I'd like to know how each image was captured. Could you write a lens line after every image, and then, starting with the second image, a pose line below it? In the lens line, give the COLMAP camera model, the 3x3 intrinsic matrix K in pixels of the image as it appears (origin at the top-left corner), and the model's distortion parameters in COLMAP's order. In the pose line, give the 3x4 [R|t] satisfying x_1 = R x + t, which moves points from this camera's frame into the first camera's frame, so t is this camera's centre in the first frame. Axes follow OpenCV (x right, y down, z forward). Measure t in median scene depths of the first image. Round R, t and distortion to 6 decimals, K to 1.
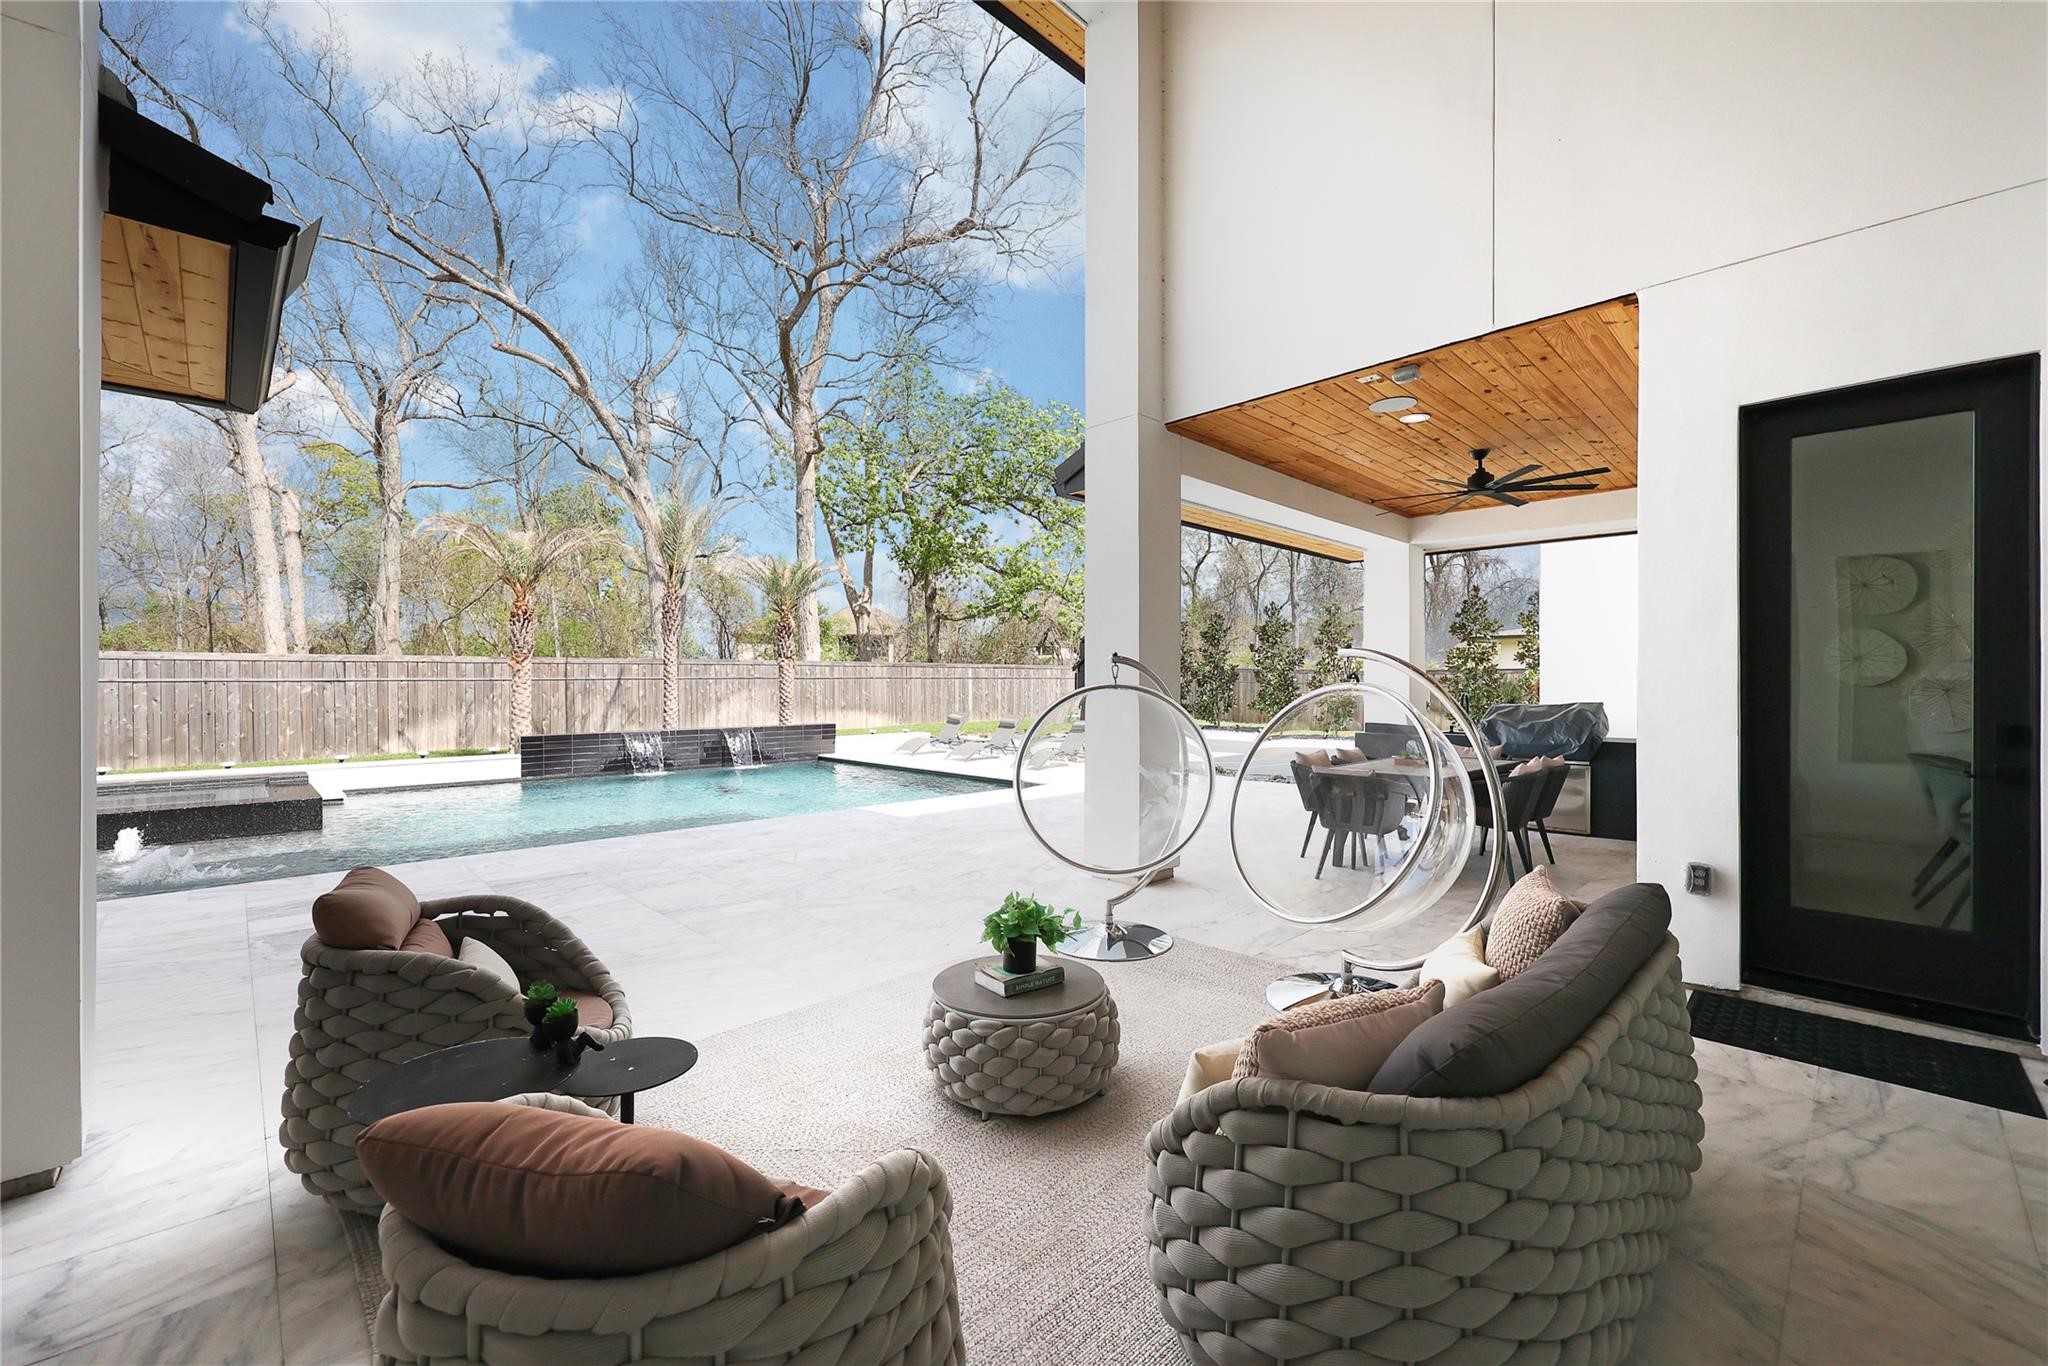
lens RADIAL K [[821.3, 0, 1019.1], [0, 821.3, 684.9], [0, 0, 1]] dist [0.000384, 0.000023]
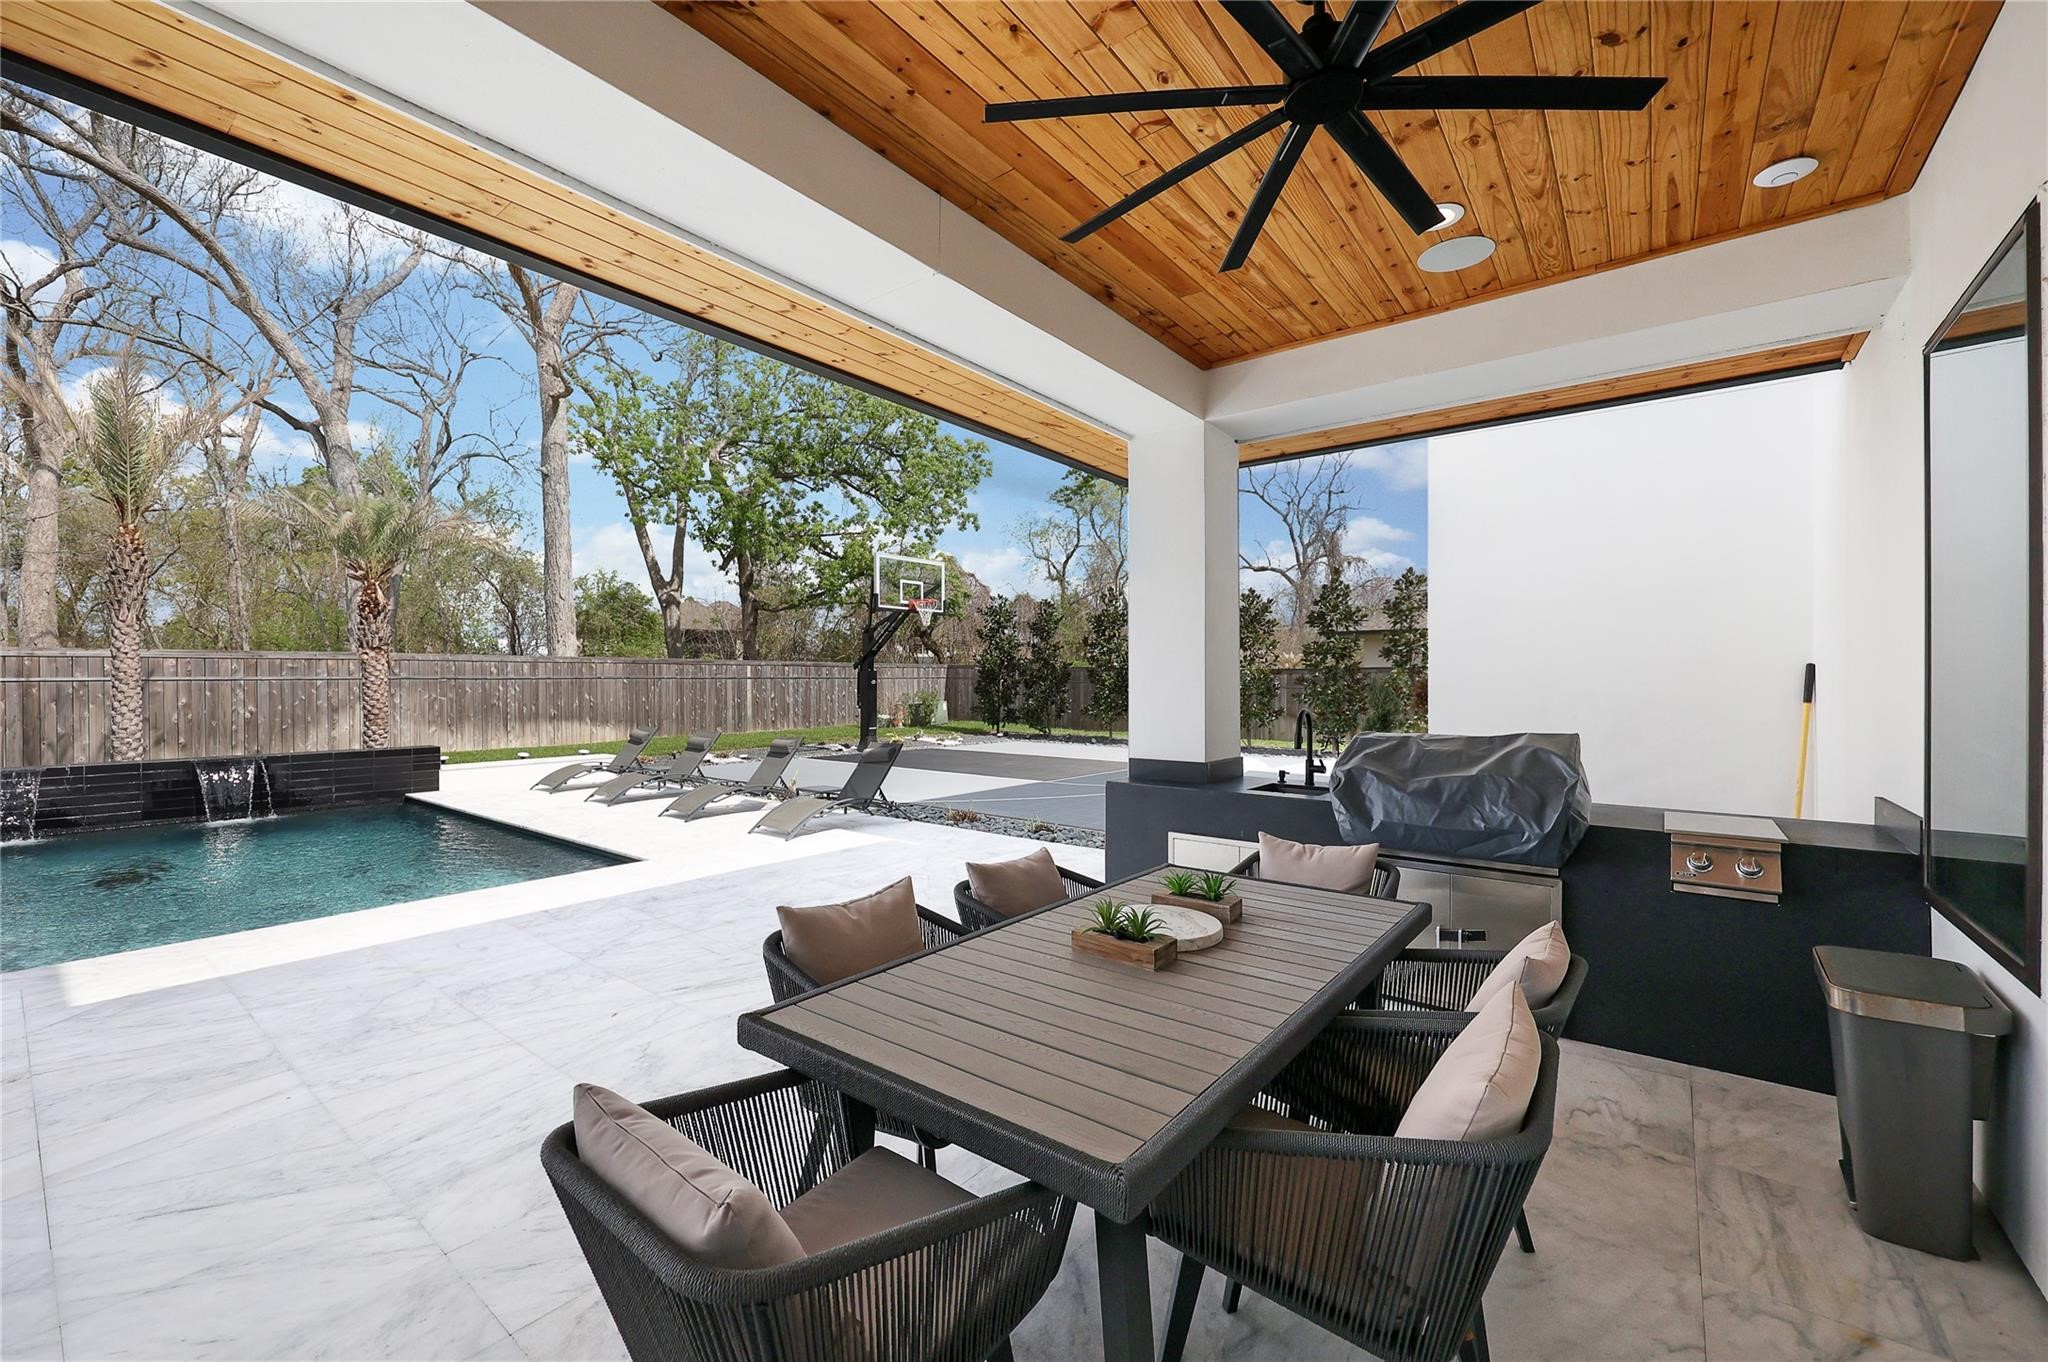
lens RADIAL K [[821.6, 0, 1026.1], [0, 821.6, 686.9], [0, 0, 1]] dist [-0.001027, -0.000159]
pose [[0.989893, -0.001328, 0.141811, 0.106108], [0.000939, 0.999996, 0.002814, -0.001849], [-0.141814, -0.002652, 0.989890, 0.184332]]
